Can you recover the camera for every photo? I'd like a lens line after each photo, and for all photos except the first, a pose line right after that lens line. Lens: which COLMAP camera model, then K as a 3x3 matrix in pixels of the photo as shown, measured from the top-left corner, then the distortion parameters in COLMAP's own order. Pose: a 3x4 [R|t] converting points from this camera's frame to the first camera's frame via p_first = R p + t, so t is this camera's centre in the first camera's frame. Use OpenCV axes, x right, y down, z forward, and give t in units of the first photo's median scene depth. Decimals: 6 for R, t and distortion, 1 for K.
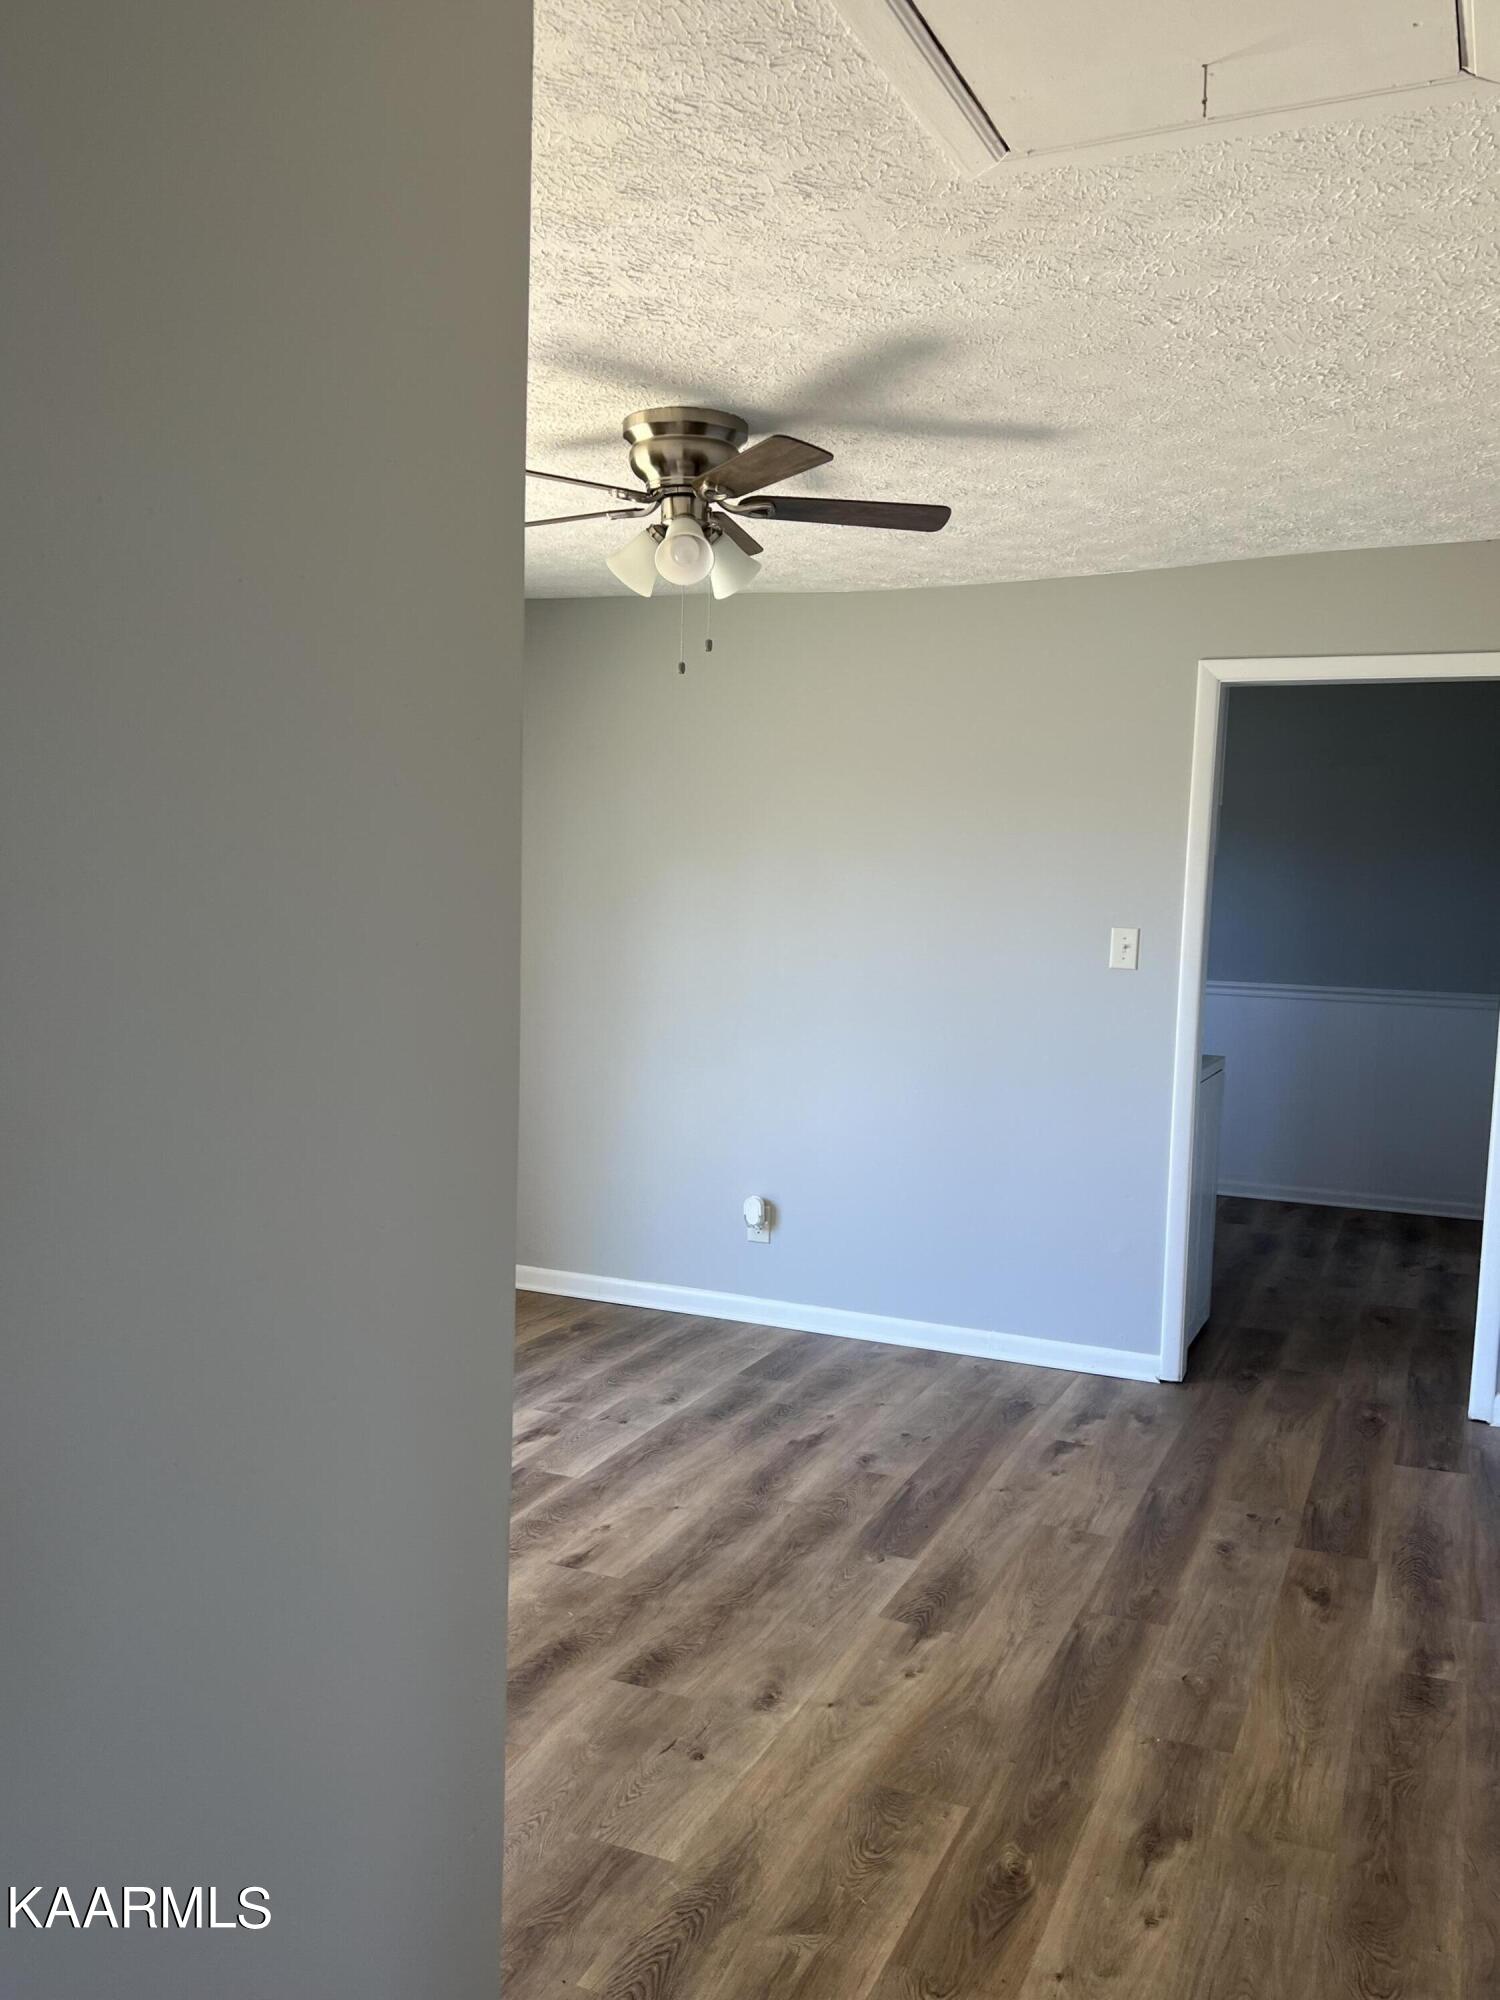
lens RADIAL K [[1664.6, 0, 750.9], [0, 1664.6, 1028.5], [0, 0, 1]] dist [0.029316, 0.006575]
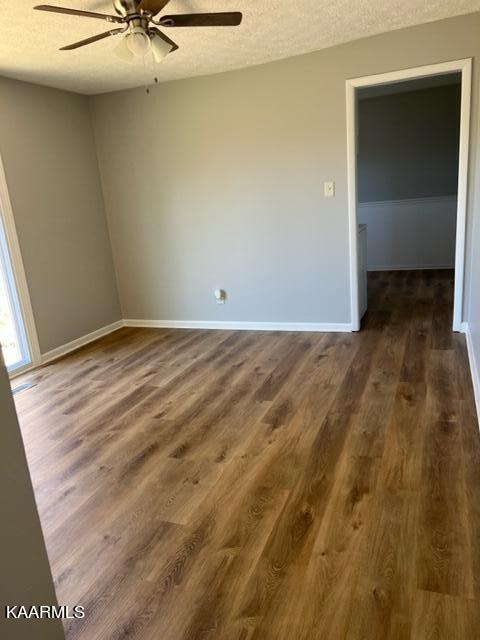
lens RADIAL K [[471.7, 0, 240.8], [0, 471.7, 323.0], [0, 0, 1]] dist [0.099845, -0.146492]
pose [[0.992698, -0.120539, -0.004652, 0.068041], [0.119611, 0.978594, 0.167475, 0.035037], [-0.015634, -0.166808, 0.985865, 0.204484]]
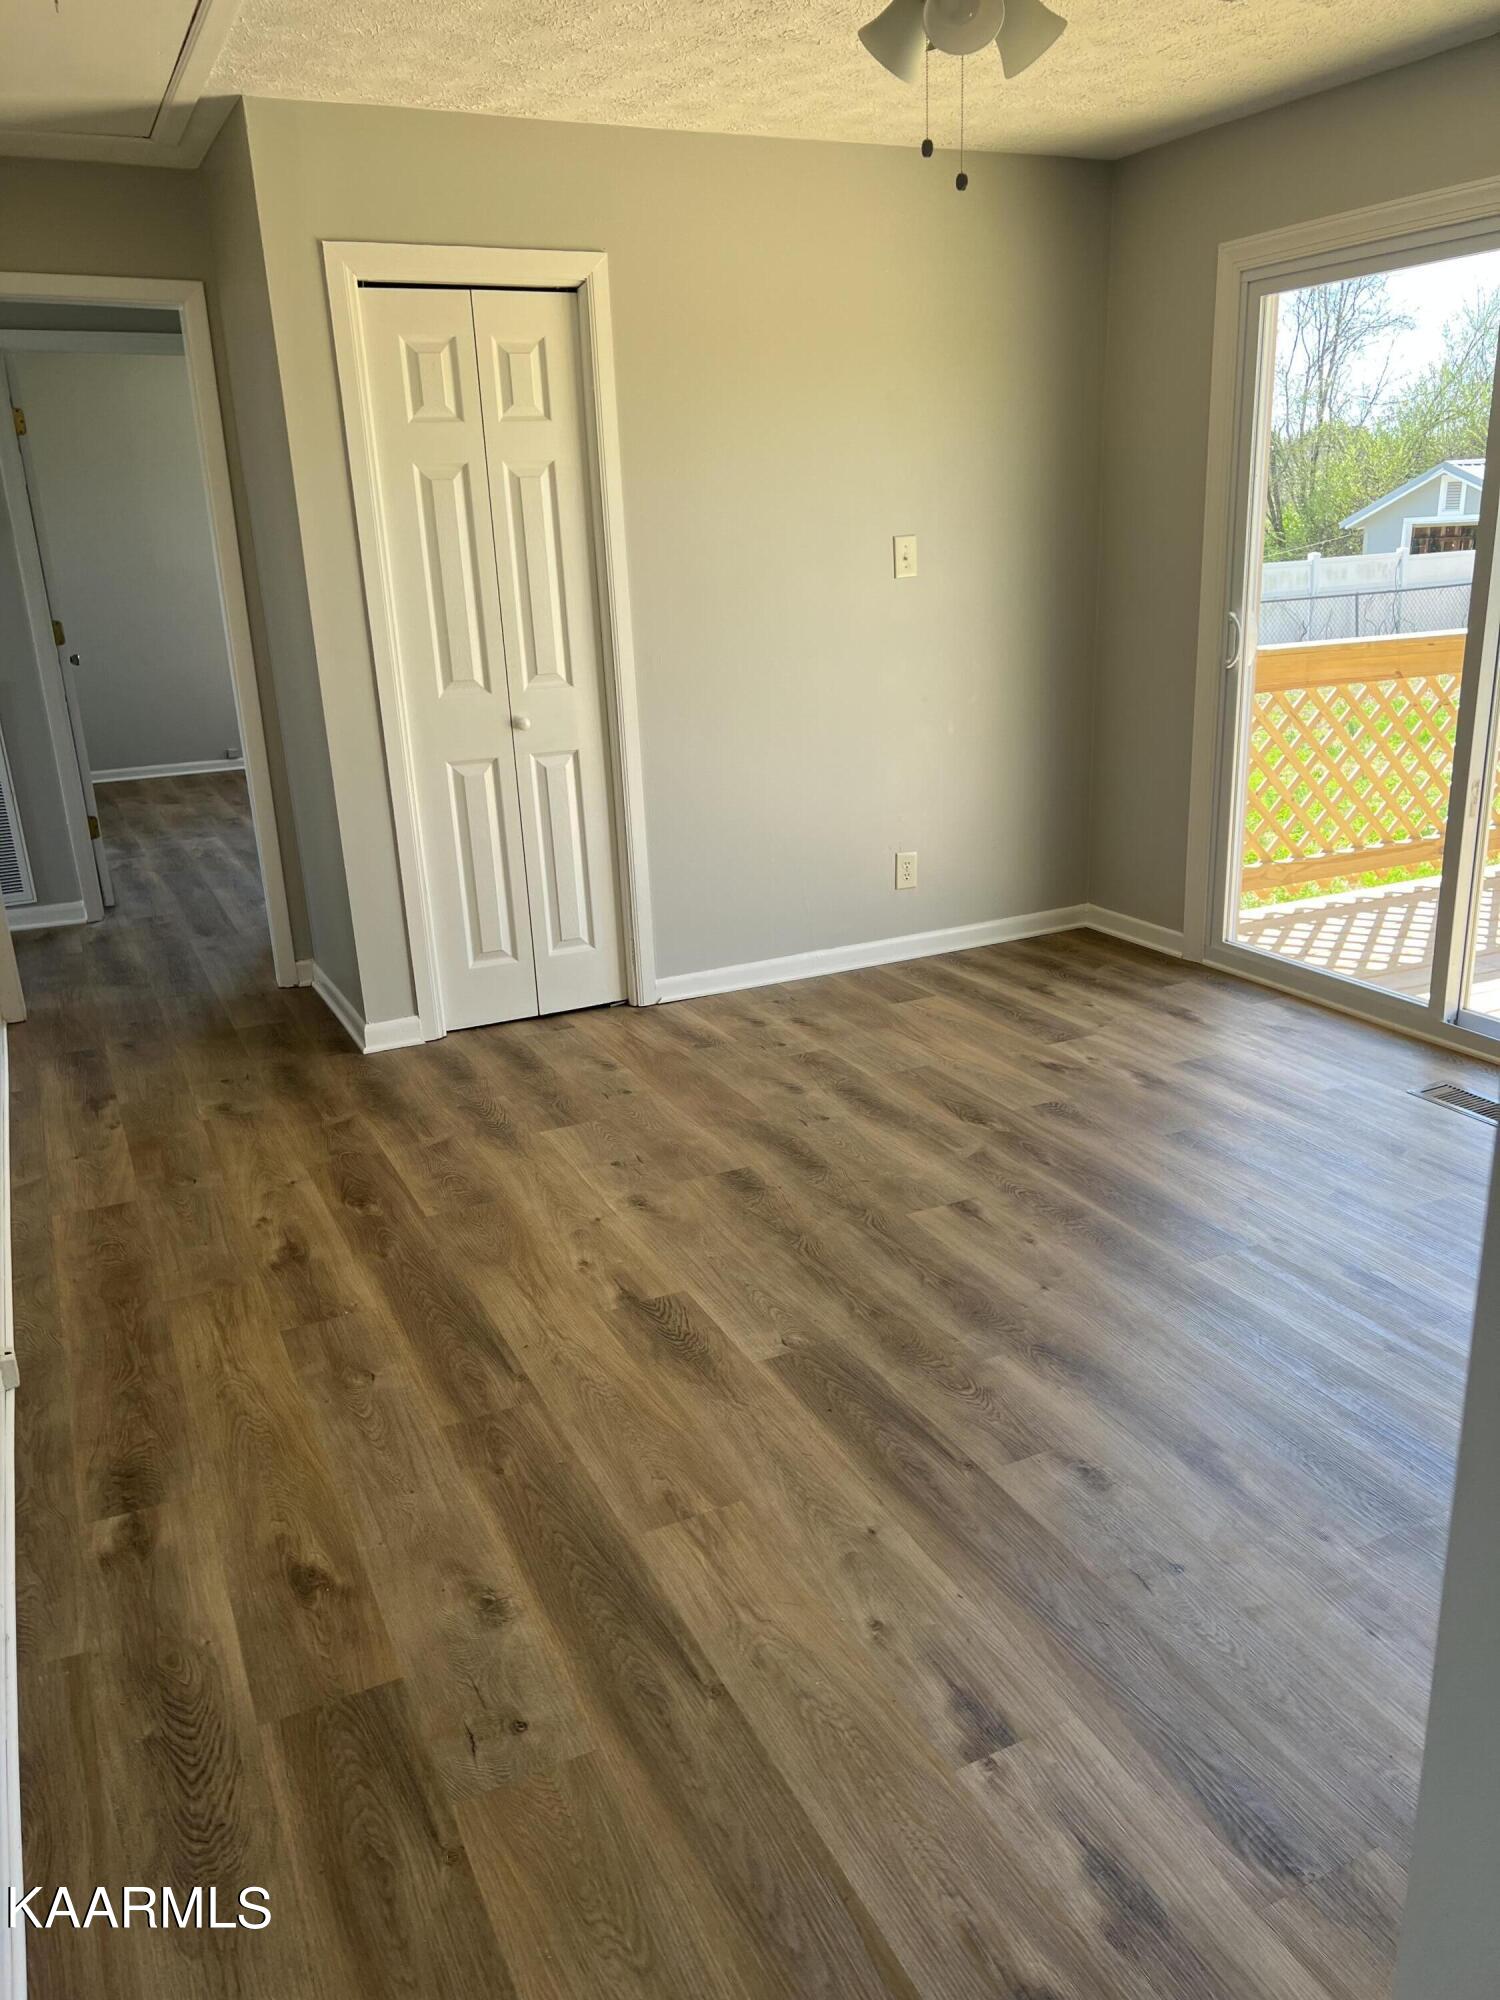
lens RADIAL K [[1474.0, 0, 752.6], [0, 1474.0, 1009.4], [0, 0, 1]] dist [0.099845, -0.146492]
pose [[-0.647740, 0.235972, -0.724397, 0.633297], [-0.055354, 0.933735, 0.353660, -0.104893], [0.759848, 0.269178, -0.591755, 1.496666]]
